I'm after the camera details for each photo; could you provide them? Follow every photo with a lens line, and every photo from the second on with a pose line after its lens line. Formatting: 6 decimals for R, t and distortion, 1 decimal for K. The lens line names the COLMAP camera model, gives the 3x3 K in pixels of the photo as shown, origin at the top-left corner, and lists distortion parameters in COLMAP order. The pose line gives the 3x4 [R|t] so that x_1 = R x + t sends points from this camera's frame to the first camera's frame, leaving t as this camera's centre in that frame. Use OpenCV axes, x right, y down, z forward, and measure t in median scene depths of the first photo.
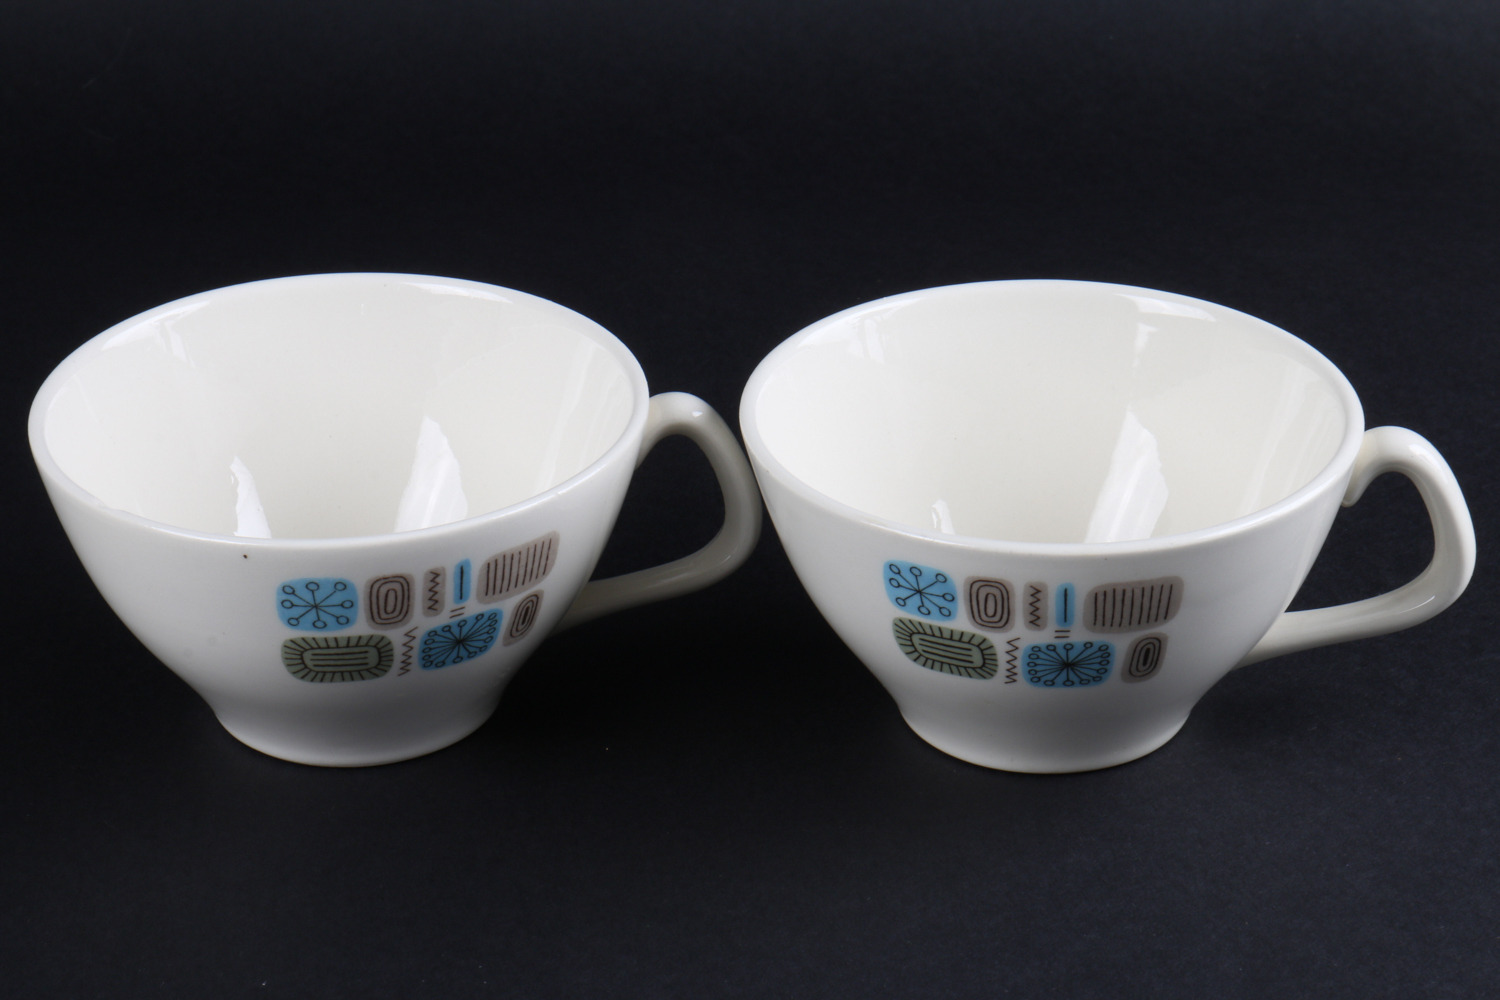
lens RADIAL K [[4514.3, 0, 735.1], [0, 4514.3, 610.3], [0, 0, 1]] dist [-0.074347, 0.000000]
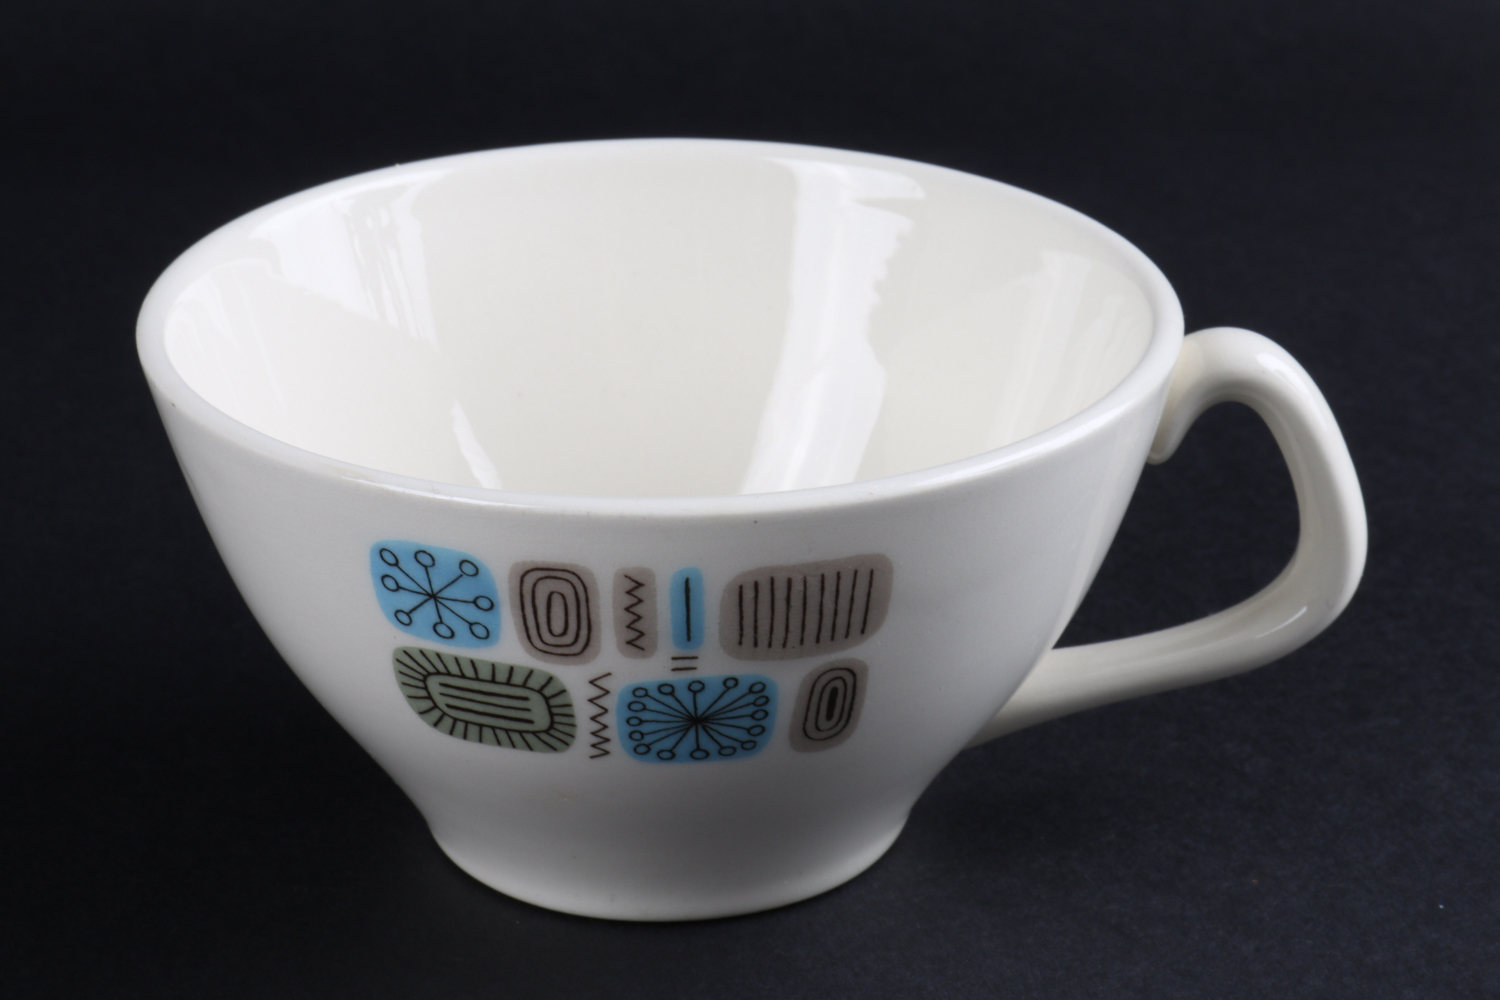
lens RADIAL K [[4514.3, 0, 748.4], [0, 4514.3, 496.9], [0, 0, 1]] dist [-0.074347, 0.000000]
pose [[0.997029, -0.021672, 0.073910, 0.037022], [0.027785, 0.996187, -0.082702, 0.030445], [-0.071836, 0.084510, 0.993830, 0.409531]]
